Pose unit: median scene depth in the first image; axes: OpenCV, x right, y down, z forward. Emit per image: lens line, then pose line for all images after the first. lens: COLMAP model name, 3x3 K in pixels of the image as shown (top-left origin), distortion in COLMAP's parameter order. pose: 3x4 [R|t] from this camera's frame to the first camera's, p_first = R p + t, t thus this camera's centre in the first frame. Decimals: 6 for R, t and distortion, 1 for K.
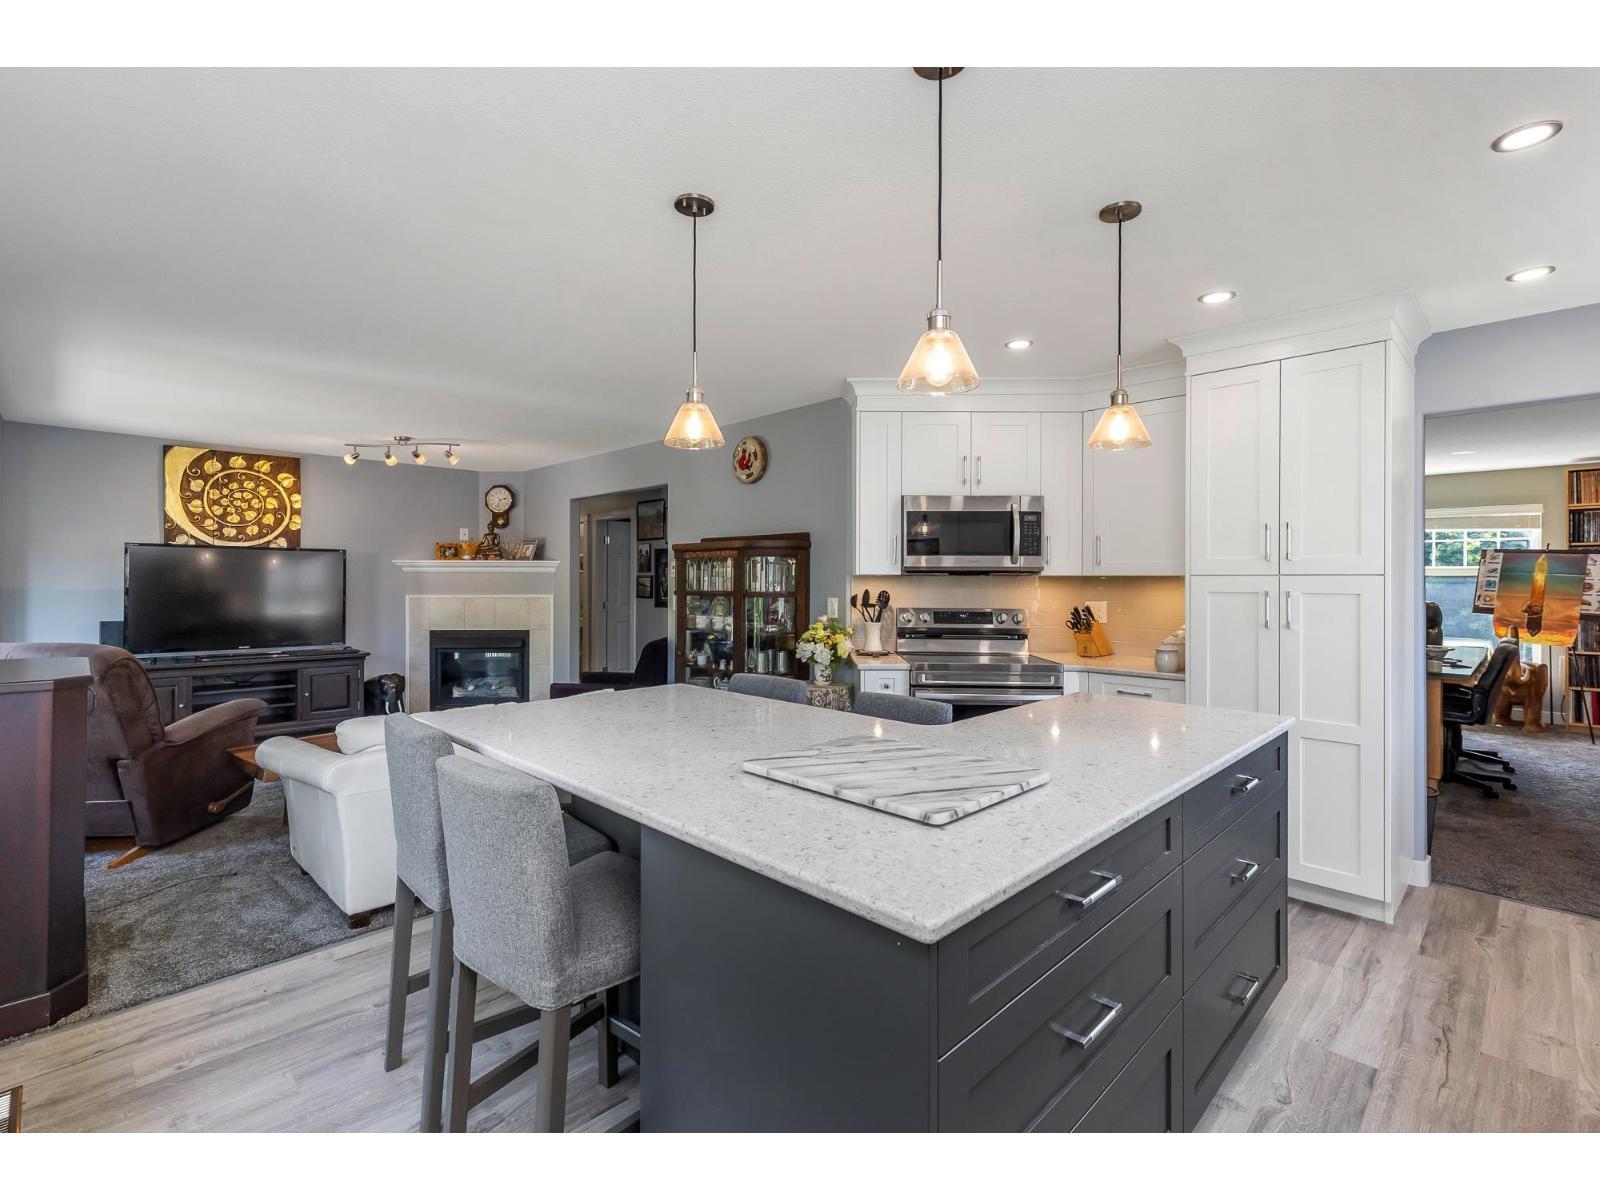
lens RADIAL K [[723.0, 0, 799.5], [0, 723.0, 580.5], [0, 0, 1]] dist [0.004883, -0.001828]
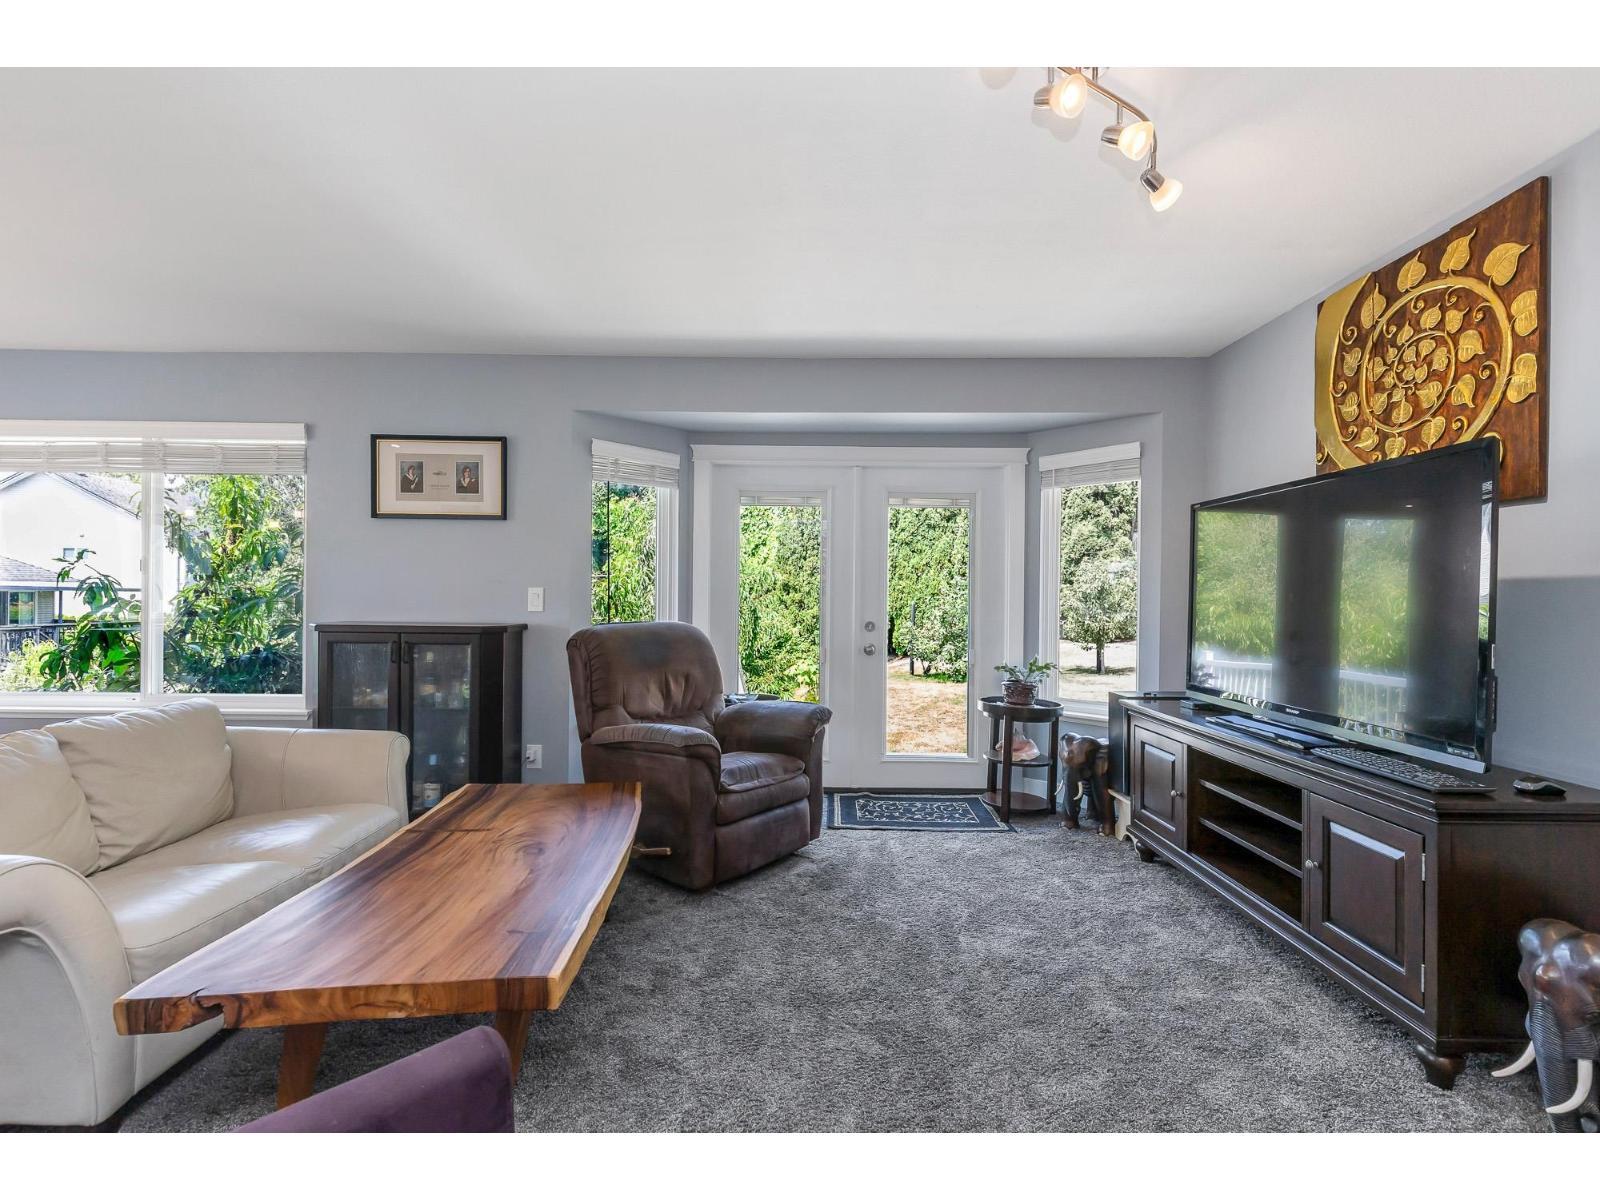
lens RADIAL K [[723.0, 0, 808.8], [0, 723.0, 599.7], [0, 0, 1]] dist [0.004883, -0.001828]
pose [[-0.701645, -0.007233, -0.712490, -0.231895], [-0.008090, 0.999965, -0.002184, 0.026496], [0.712481, 0.004231, -0.701679, 1.022096]]
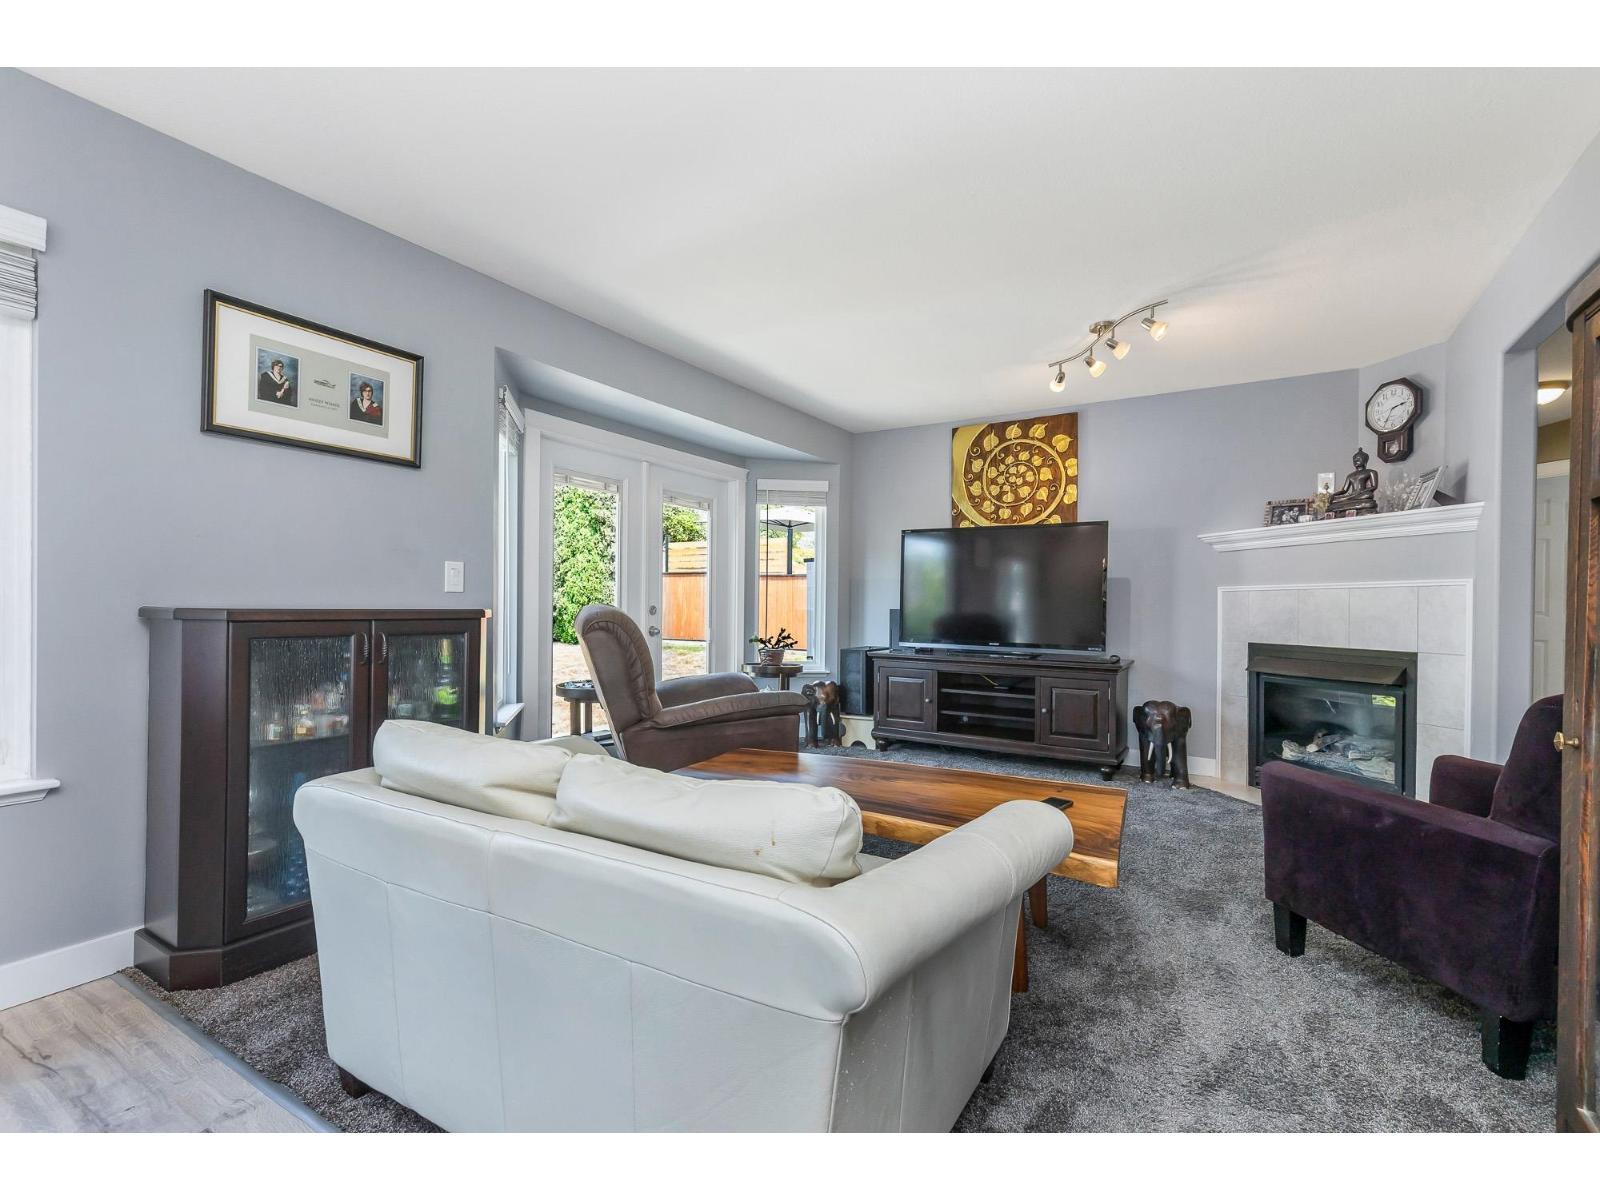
lens RADIAL K [[723.0, 0, 801.3], [0, 723.0, 605.1], [0, 0, 1]] dist [0.004883, -0.001828]
pose [[0.227562, 0.001989, -0.973762, 0.009680], [-0.006430, 0.999979, 0.000541, 0.043905], [0.973742, 0.006138, 0.227570, 0.544604]]
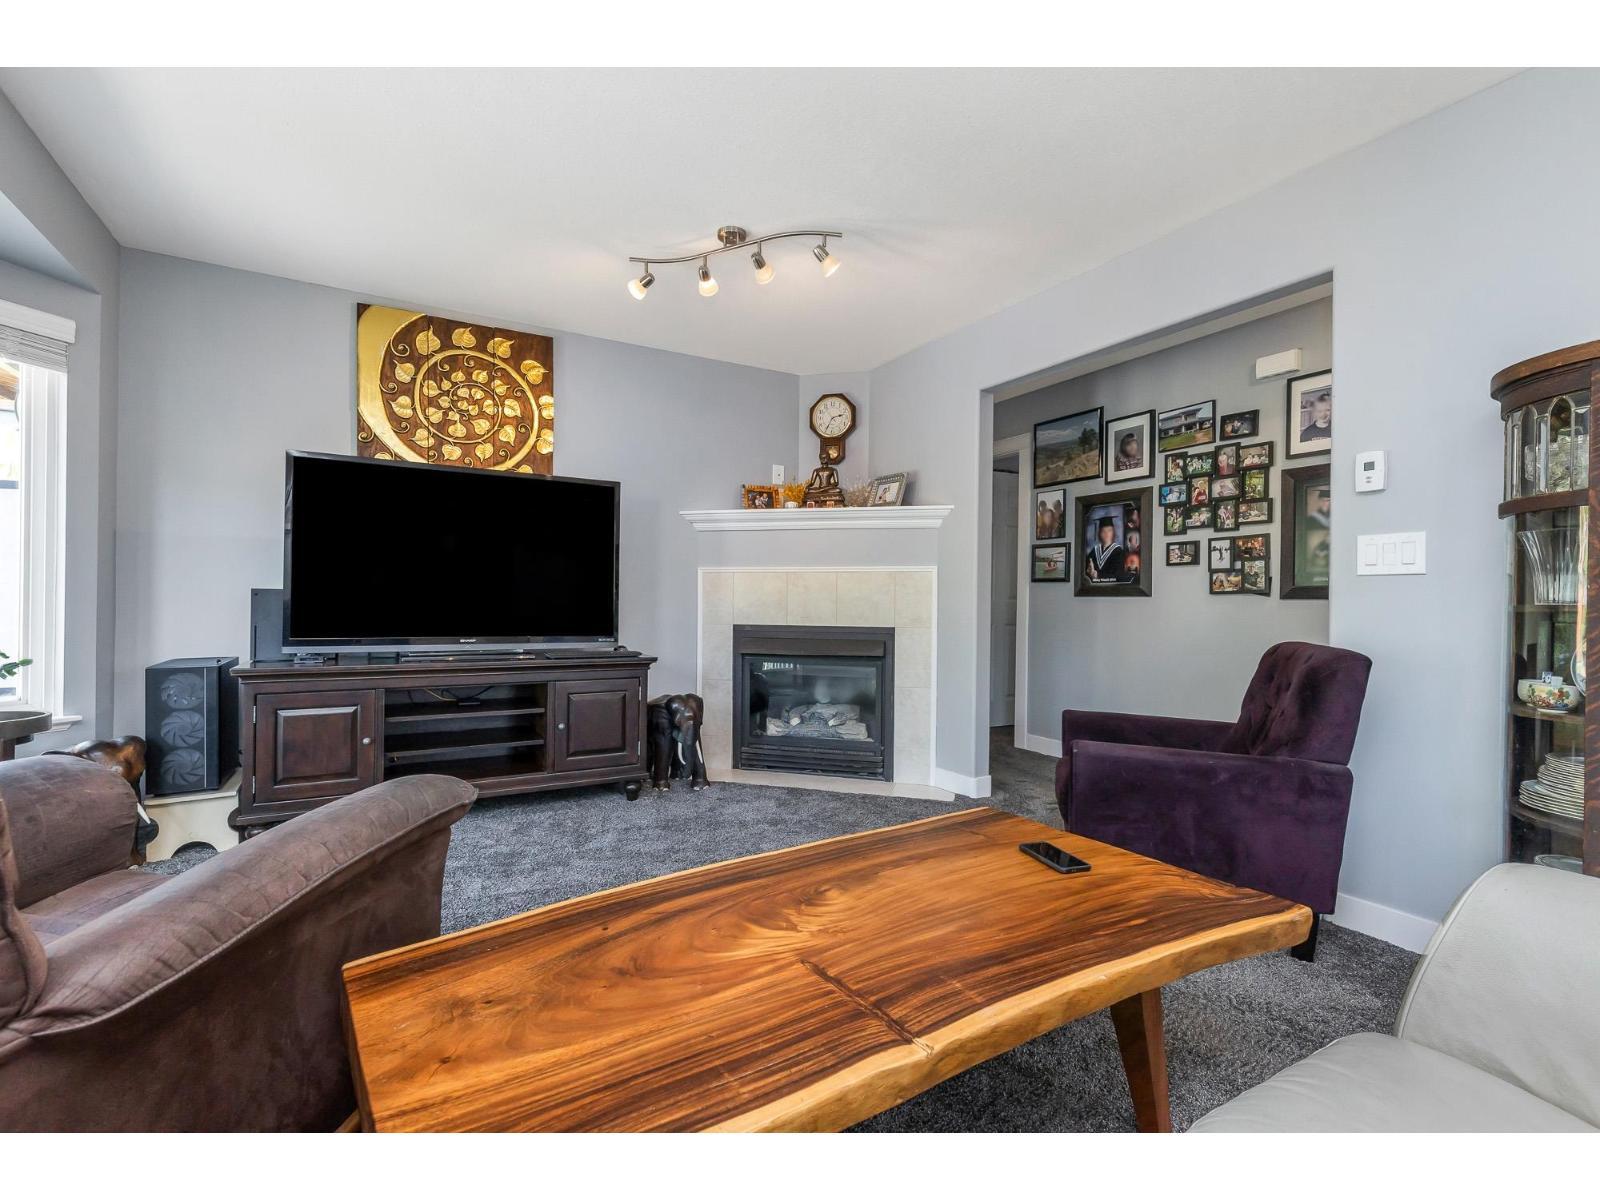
lens RADIAL K [[723.0, 0, 800.1], [0, 723.0, 600.5], [0, 0, 1]] dist [0.004883, -0.001828]
pose [[0.965077, 0.010445, -0.261756, -0.332542], [-0.009598, 0.999944, 0.004513, 0.050885], [0.261789, -0.001844, 0.965123, 0.474323]]
